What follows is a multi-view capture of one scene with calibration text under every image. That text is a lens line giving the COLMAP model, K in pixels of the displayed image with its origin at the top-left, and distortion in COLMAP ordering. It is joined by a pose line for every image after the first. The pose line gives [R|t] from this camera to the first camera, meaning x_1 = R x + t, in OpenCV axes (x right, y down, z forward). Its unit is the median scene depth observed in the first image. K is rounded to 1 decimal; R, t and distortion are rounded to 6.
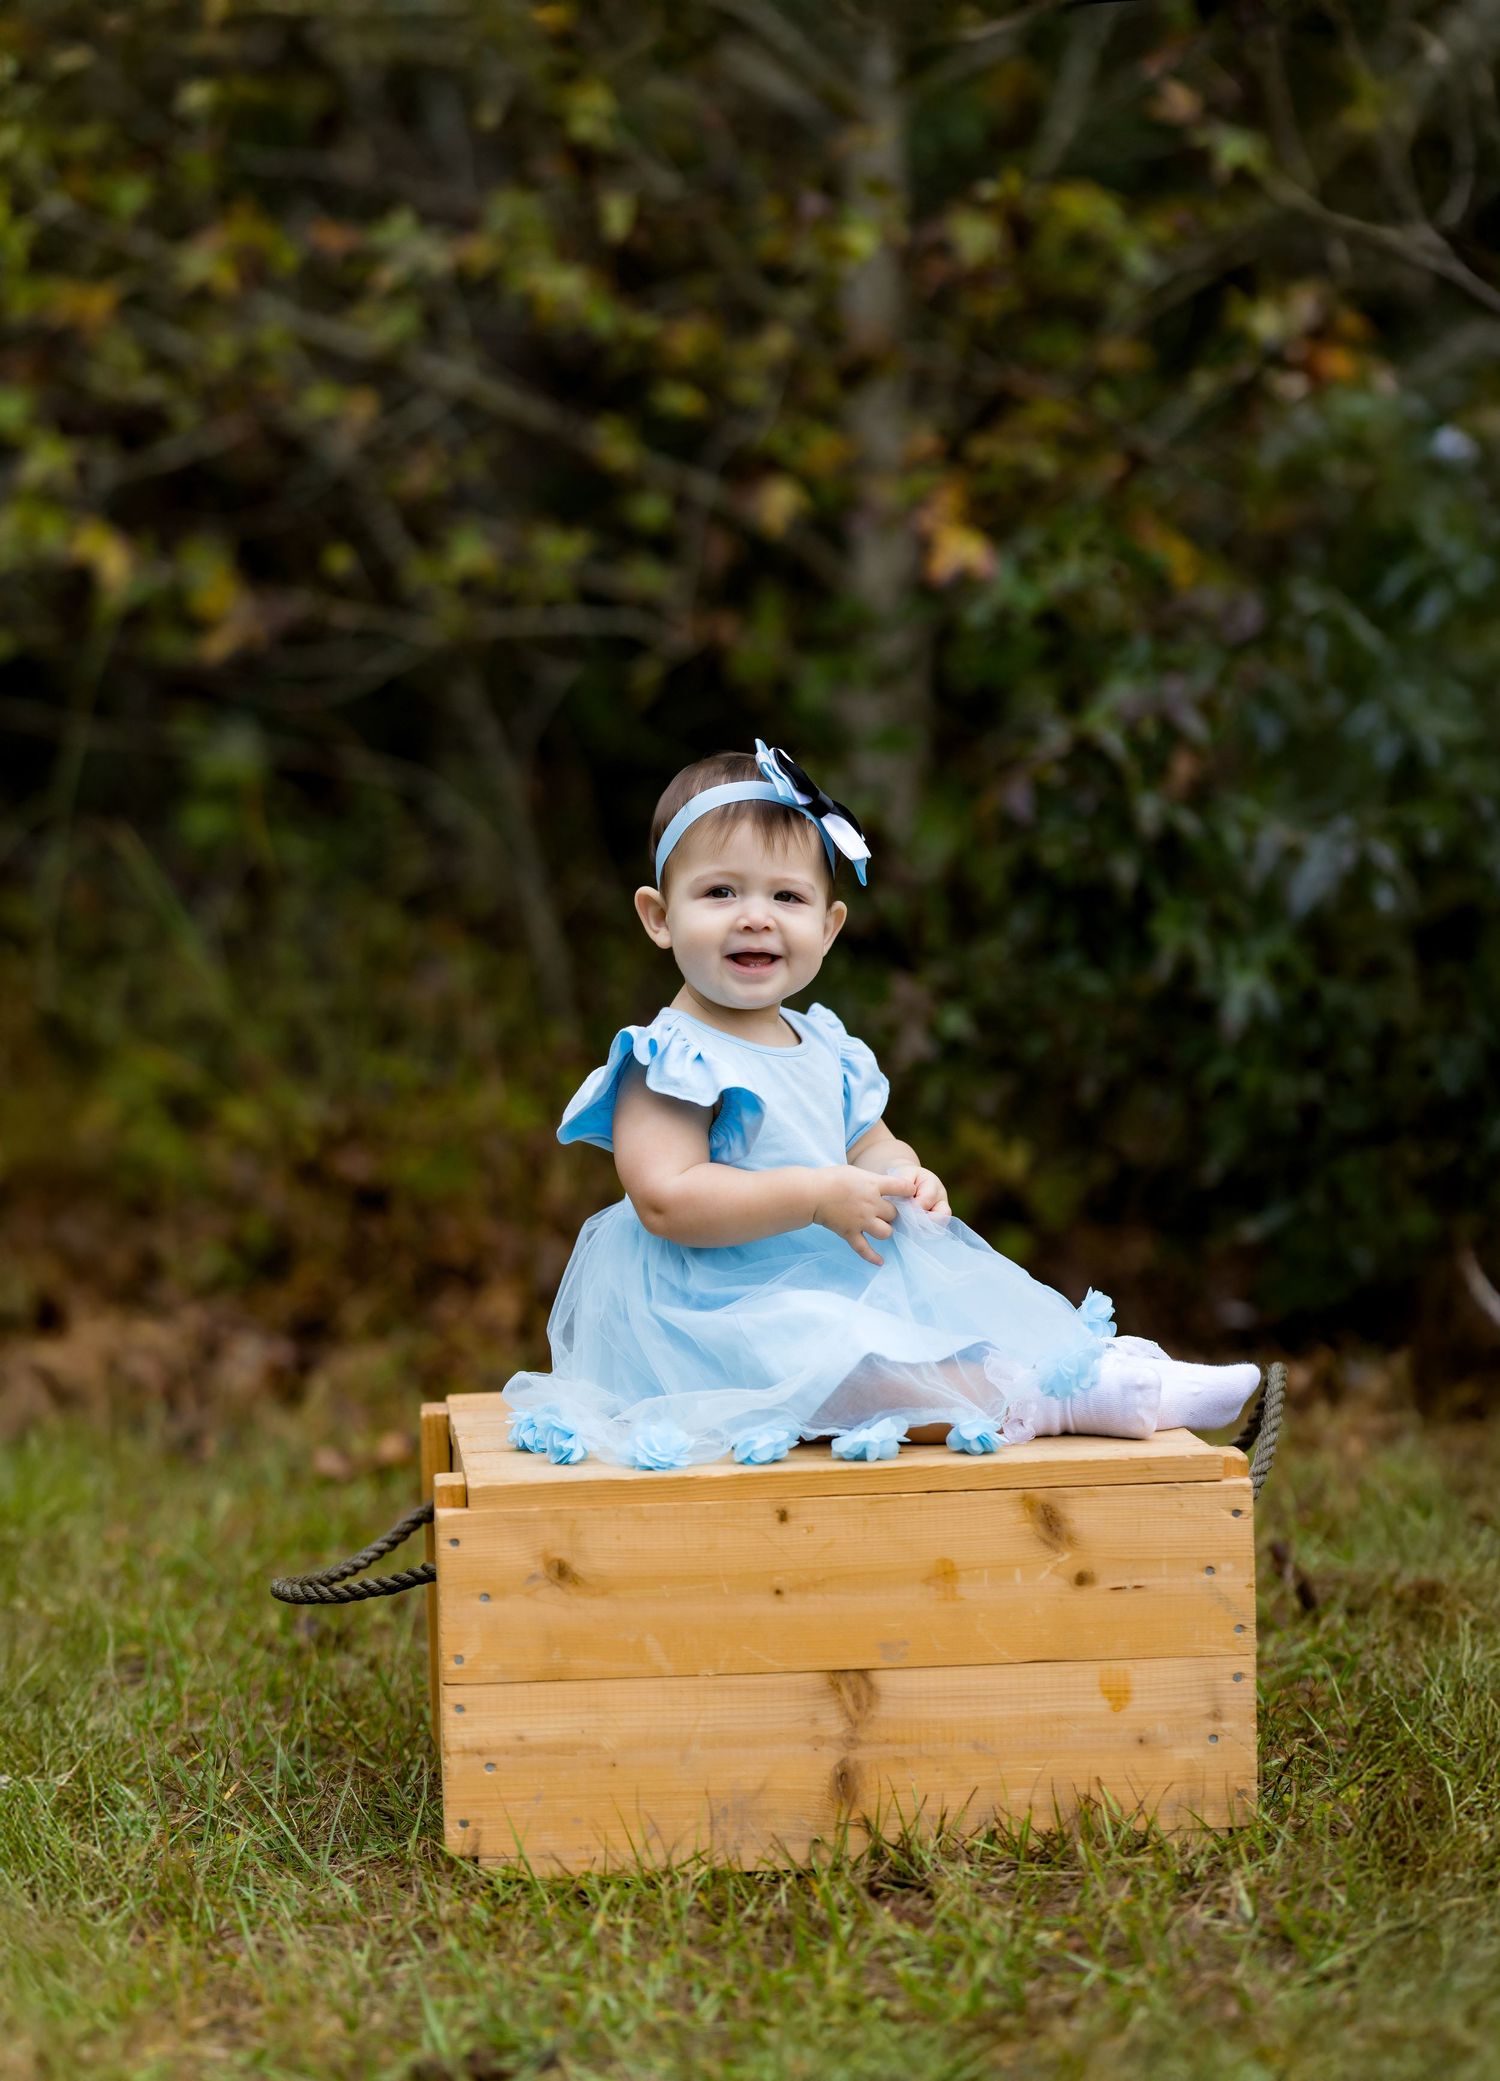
lens RADIAL K [[4749.7, 0, 750.0], [0, 4749.7, 1040.5], [0, 0, 1]] dist [-0.086053, -0.397891]
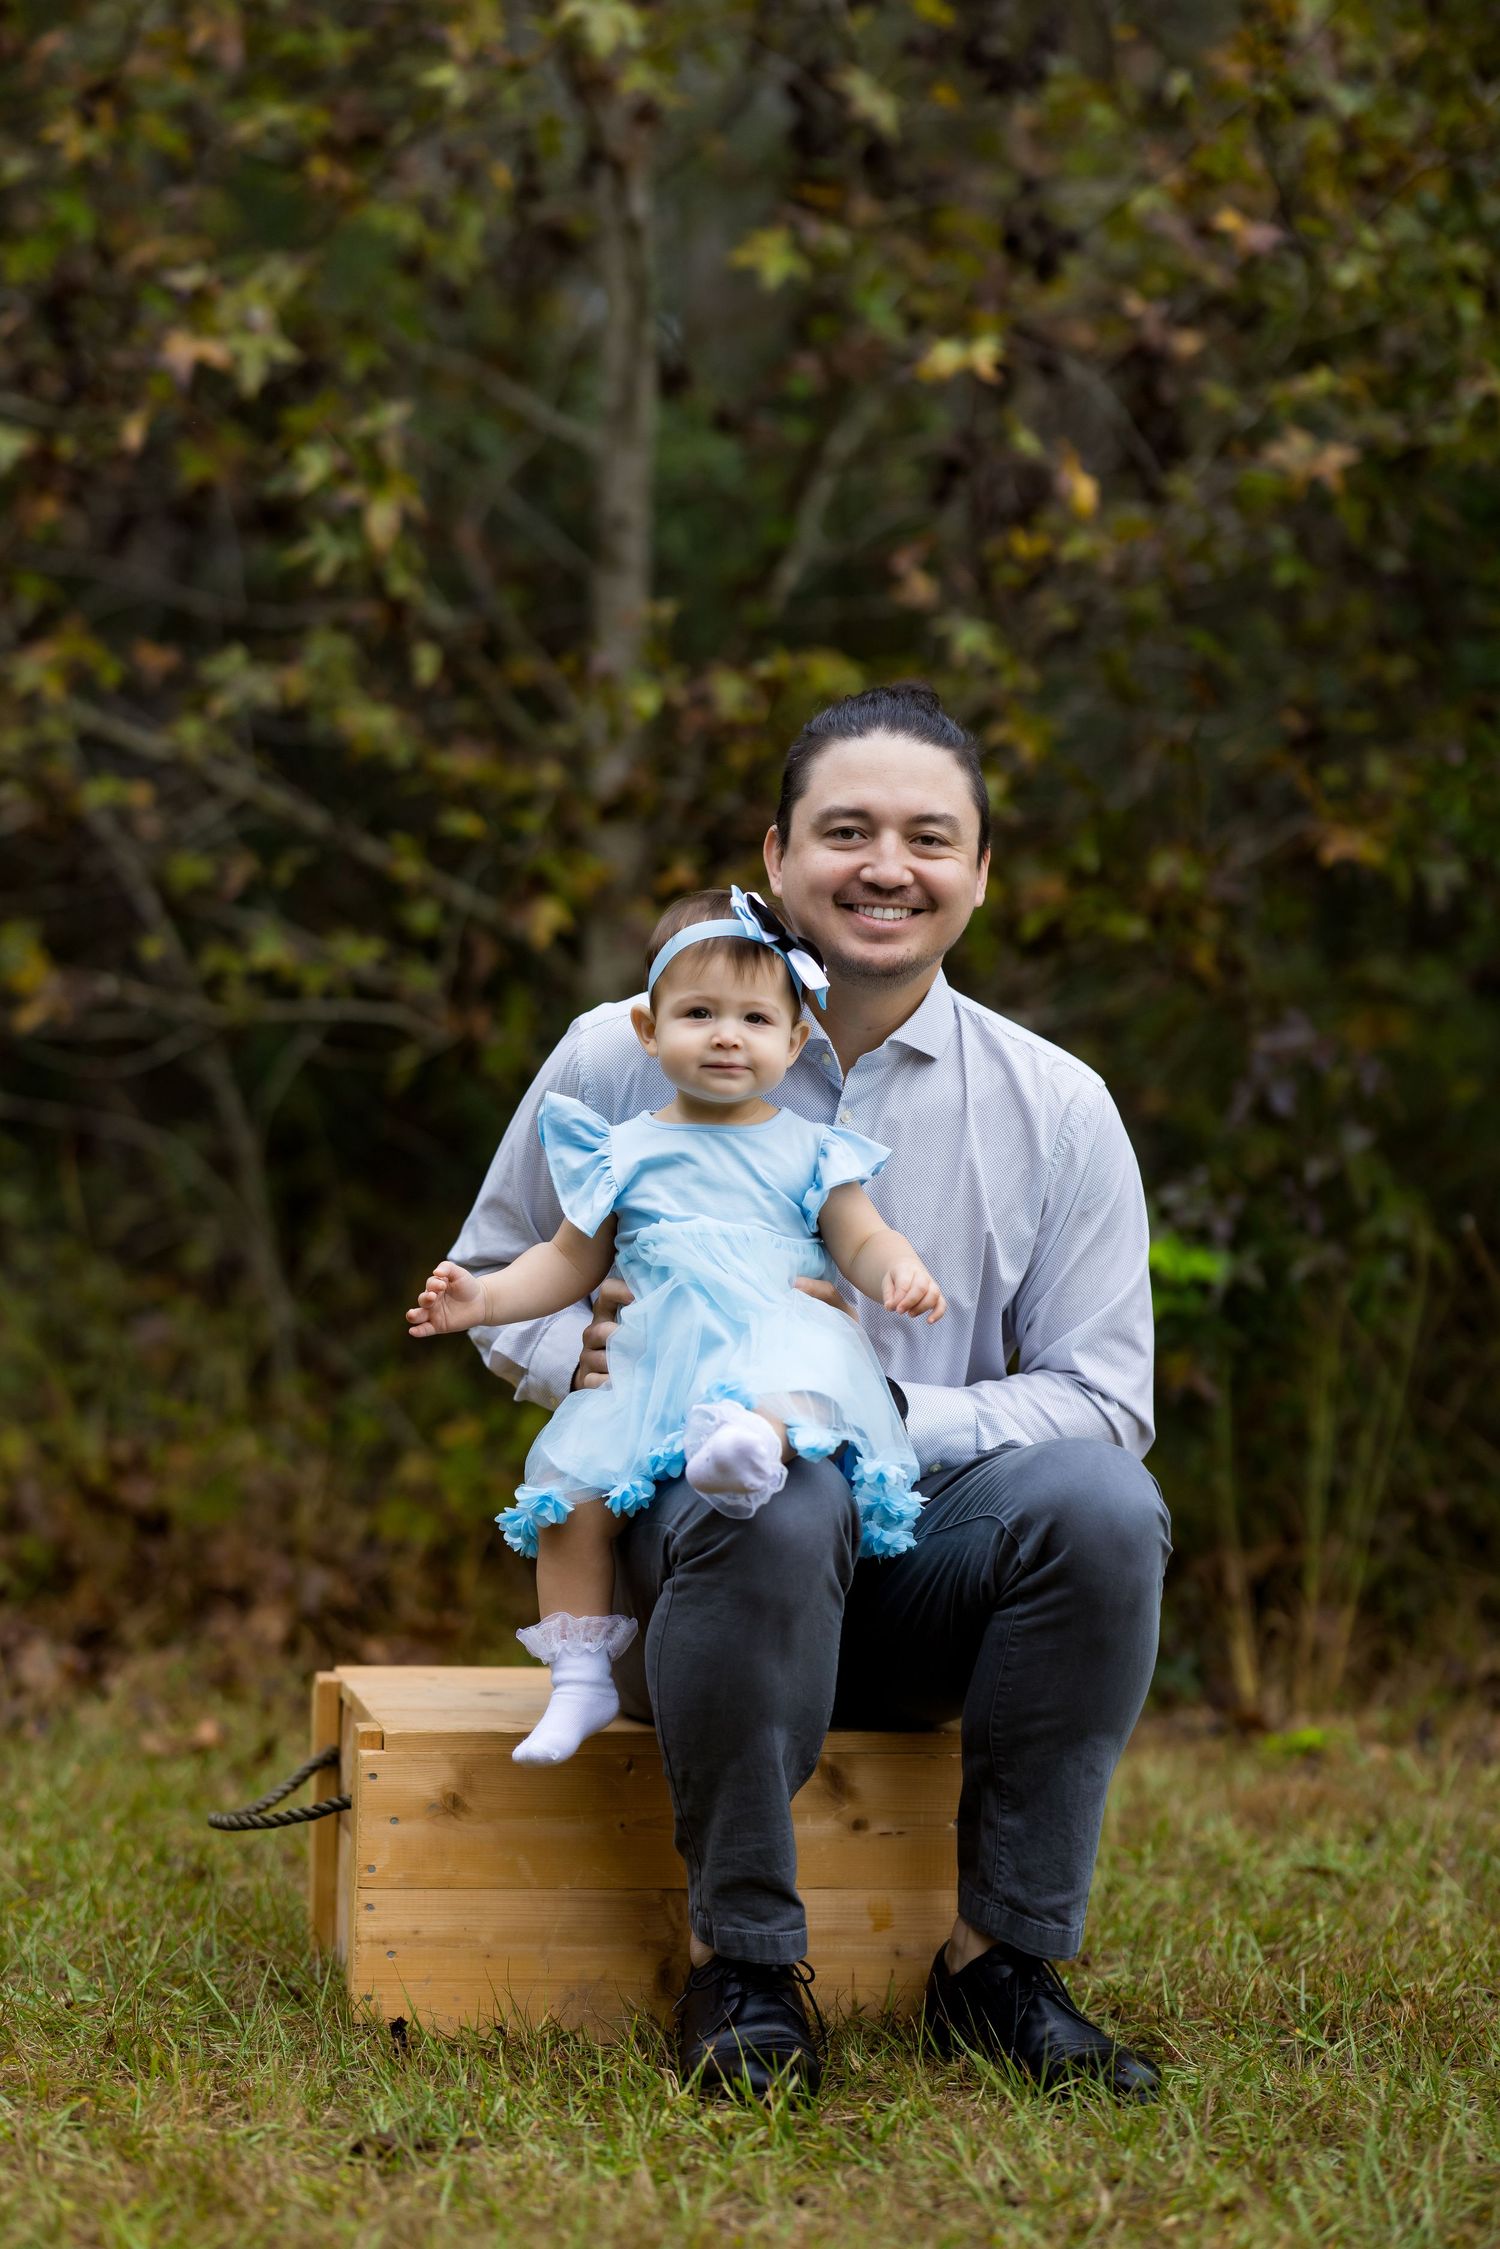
lens RADIAL K [[5542.8, 0, 750.0], [0, 5542.8, 1124.5], [0, 0, 1]] dist [-0.237854, 0.807966]
pose [[0.994113, 0.050292, 0.095969, -0.069526], [-0.045086, 0.997431, -0.055670, 0.005656], [-0.098523, 0.051016, 0.993826, -0.304477]]
